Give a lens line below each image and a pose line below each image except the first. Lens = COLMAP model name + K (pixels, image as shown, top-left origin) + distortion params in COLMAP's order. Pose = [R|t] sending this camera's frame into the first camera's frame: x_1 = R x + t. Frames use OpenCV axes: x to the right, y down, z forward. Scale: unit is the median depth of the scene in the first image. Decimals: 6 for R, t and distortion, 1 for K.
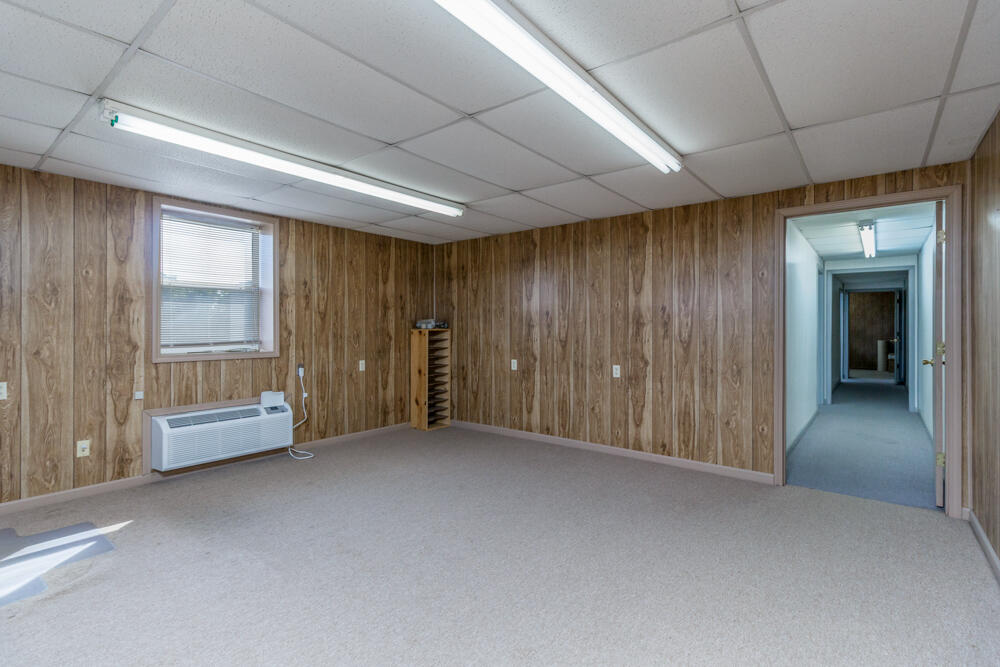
lens RADIAL K [[477.2, 0, 497.6], [0, 477.2, 330.8], [0, 0, 1]] dist [-0.005592, -0.002162]
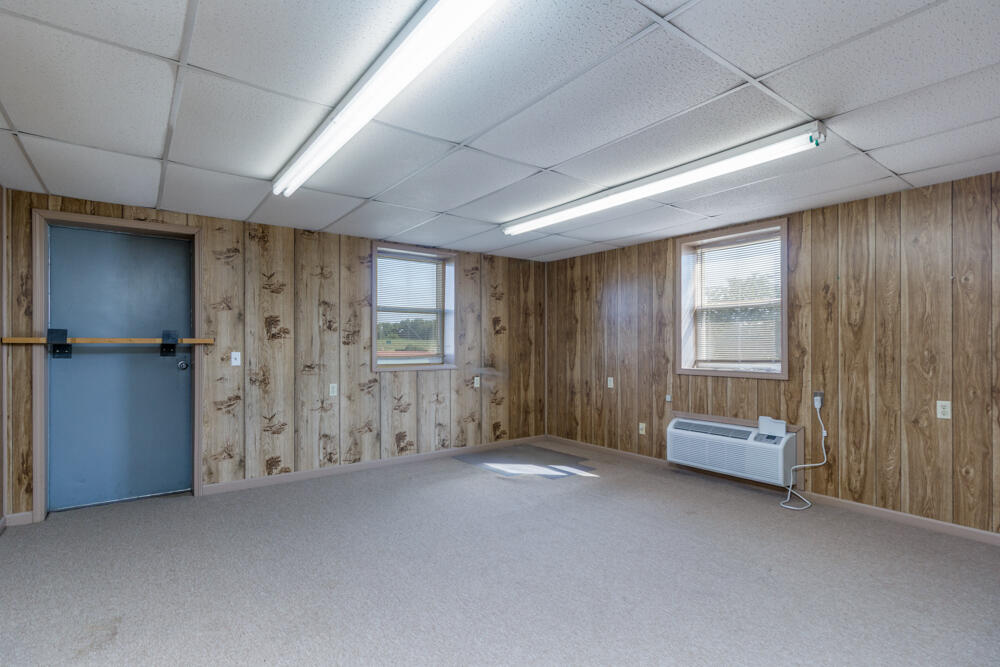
lens RADIAL K [[477.2, 0, 484.3], [0, 477.2, 343.8], [0, 0, 1]] dist [-0.005592, -0.002162]
pose [[-0.270447, 0.002826, -0.962731, 0.553411], [-0.001024, 0.999994, 0.003223, -0.013087], [0.962734, 0.001858, -0.270442, 0.778213]]
